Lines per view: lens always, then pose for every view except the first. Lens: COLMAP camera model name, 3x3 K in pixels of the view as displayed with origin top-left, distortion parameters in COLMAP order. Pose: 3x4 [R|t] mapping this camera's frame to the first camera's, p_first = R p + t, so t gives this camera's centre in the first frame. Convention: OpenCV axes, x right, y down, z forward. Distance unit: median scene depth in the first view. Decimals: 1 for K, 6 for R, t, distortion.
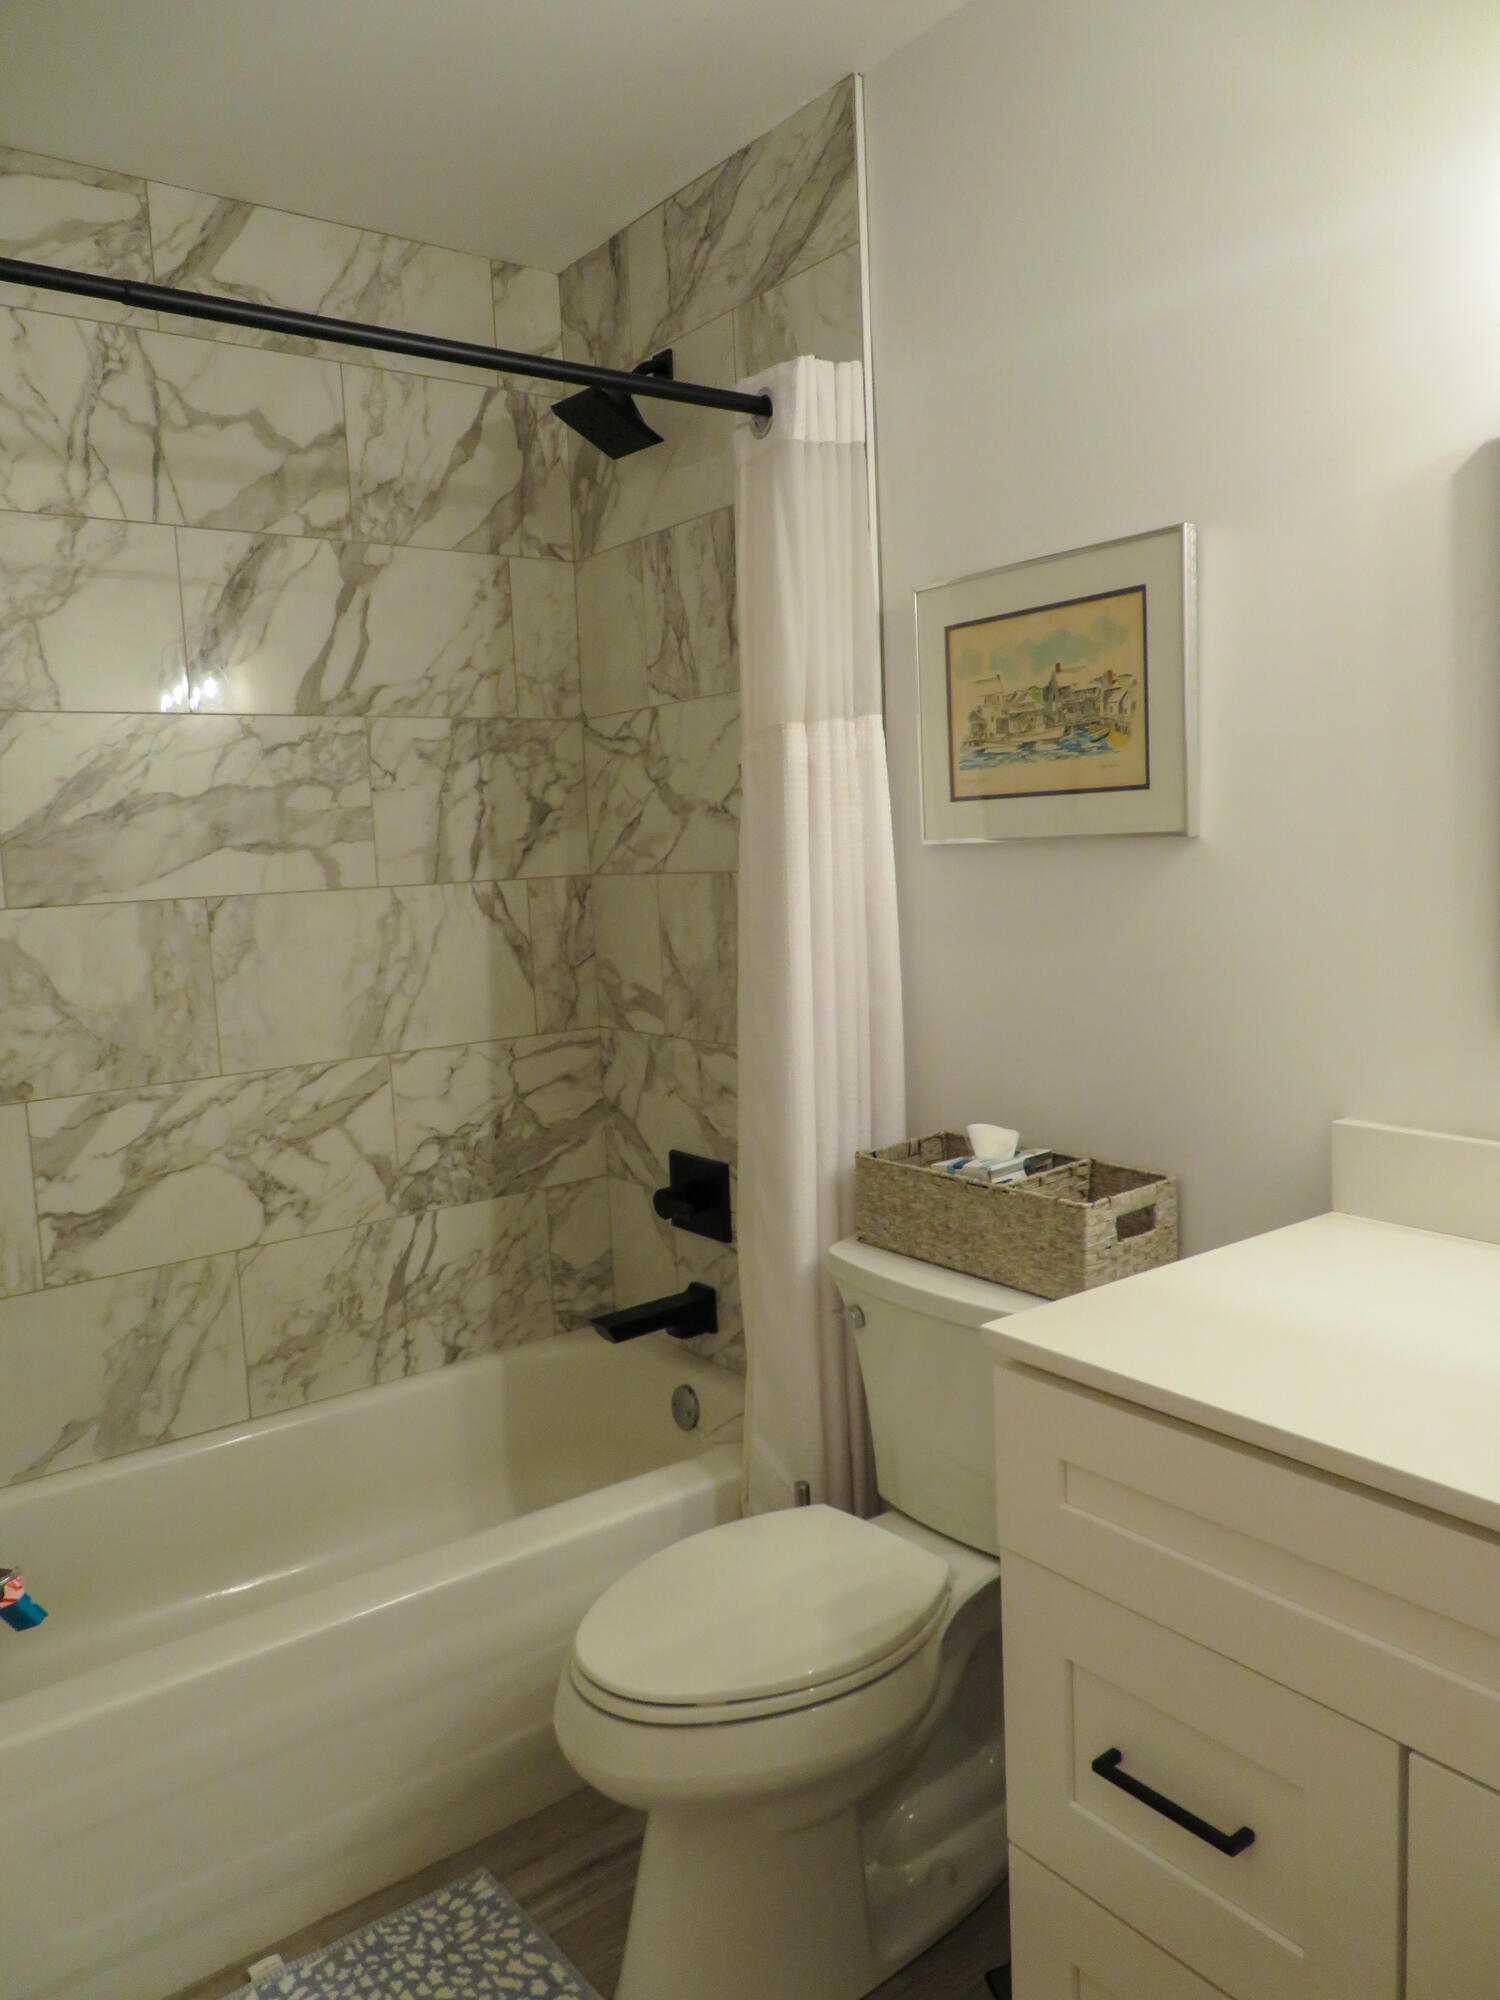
lens RADIAL K [[1434.8, 0, 744.9], [0, 1434.8, 993.7], [0, 0, 1]] dist [-0.004963, -0.003308]
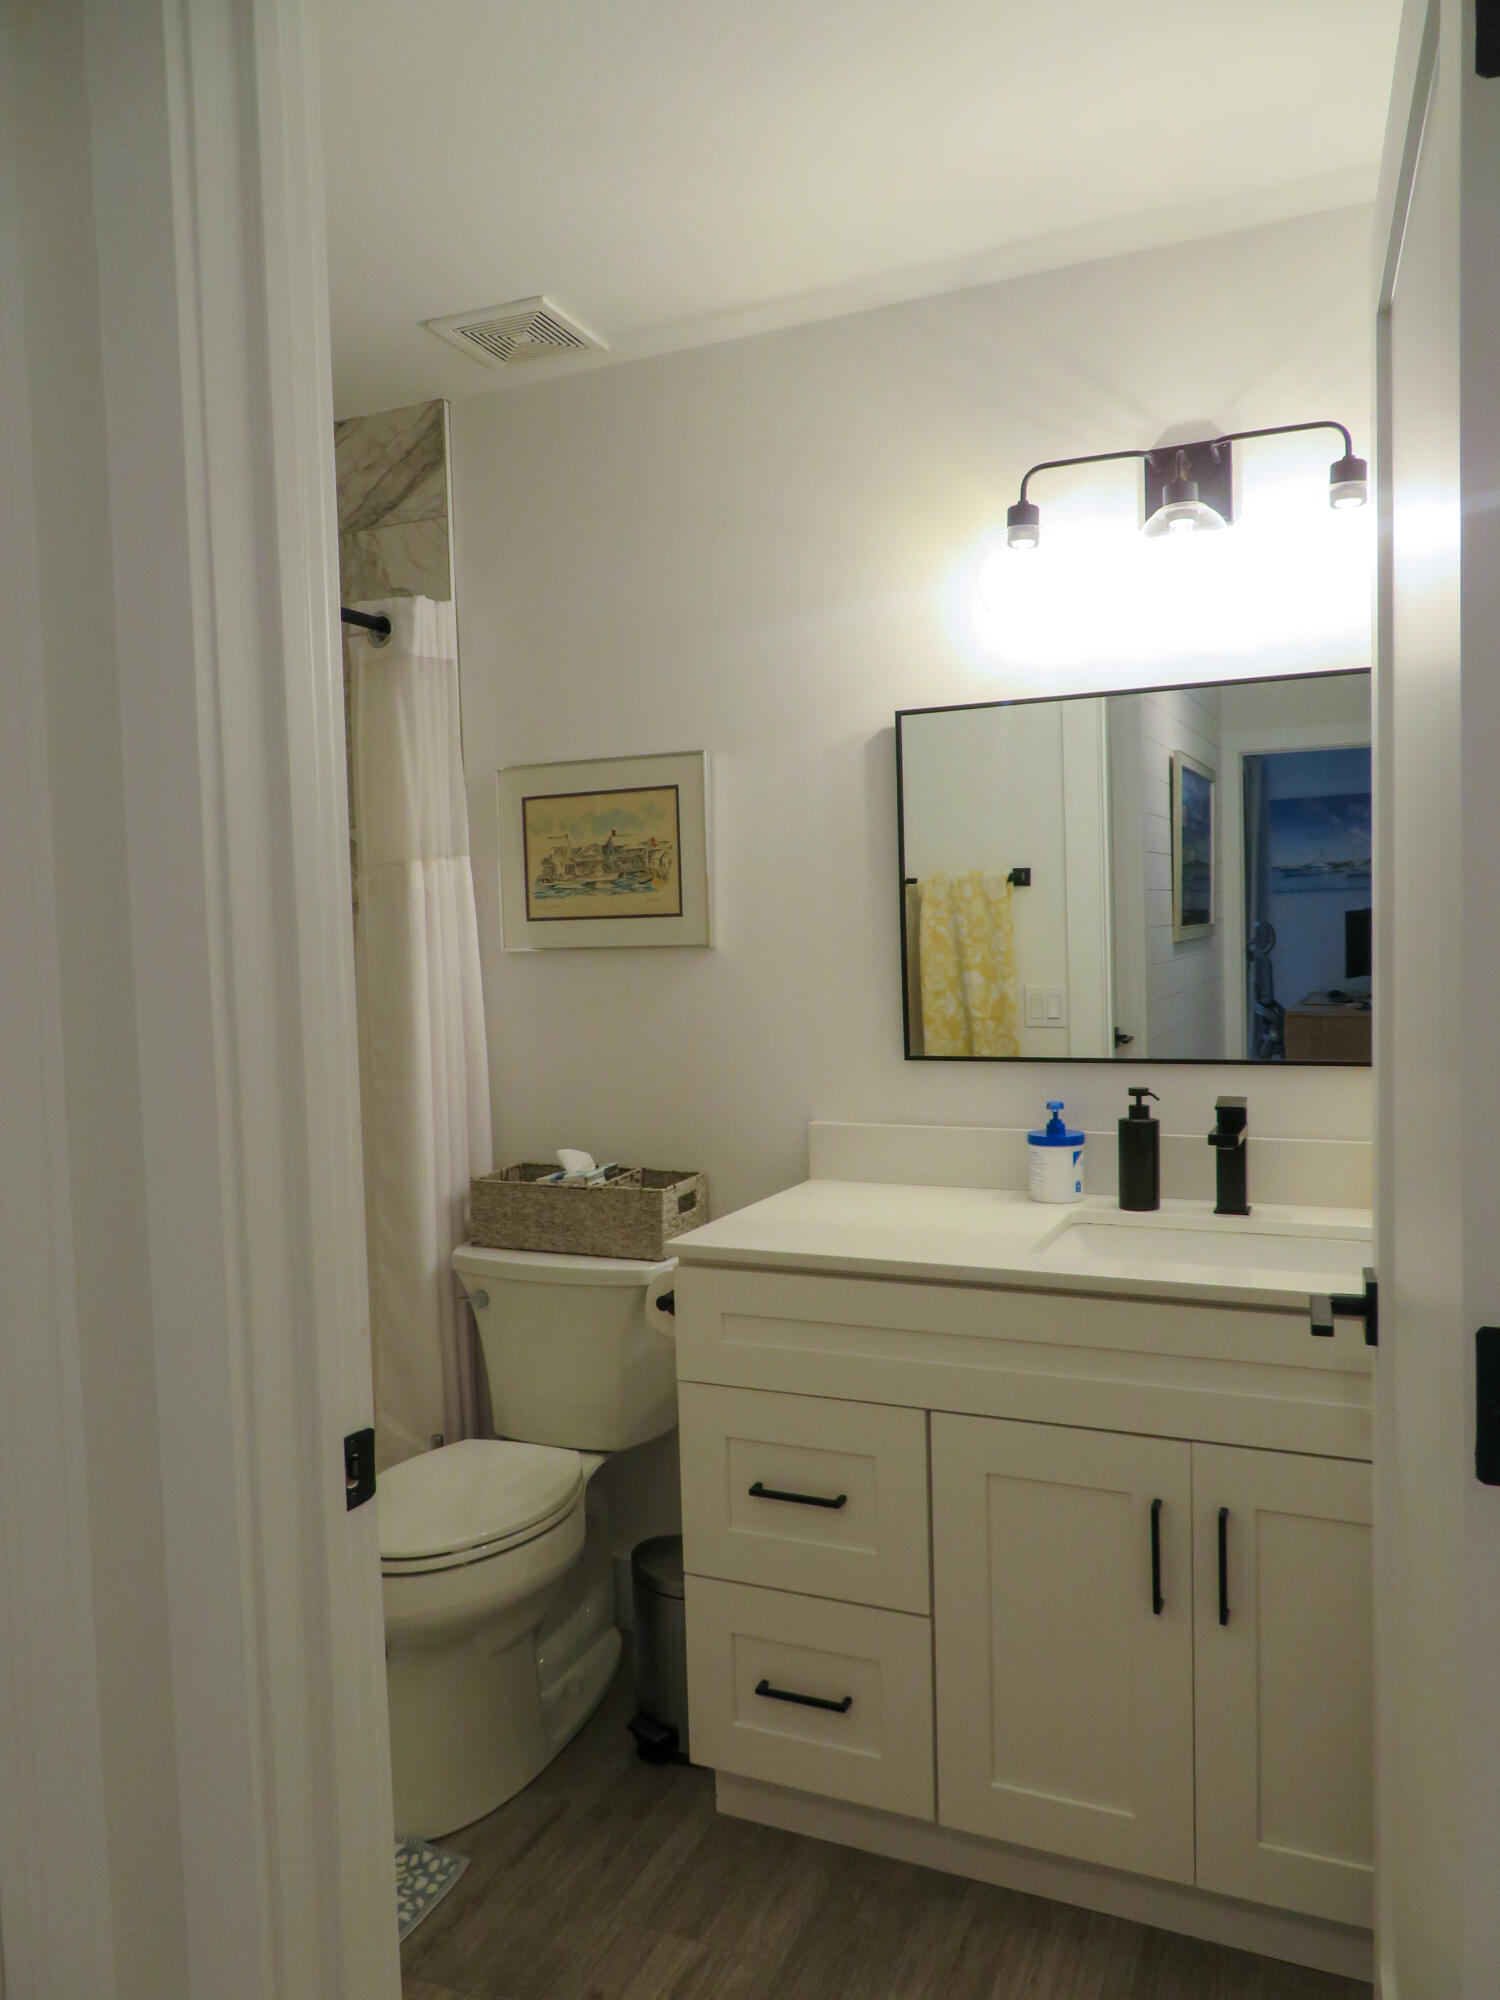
lens RADIAL K [[1434.8, 0, 744.9], [0, 1434.8, 993.7], [0, 0, 1]] dist [-0.004963, -0.003308]
pose [[0.874513, -0.001143, 0.485000, -0.369173], [0.041493, 0.996507, -0.072469, 0.048640], [-0.483223, 0.083499, 0.871506, -0.328761]]
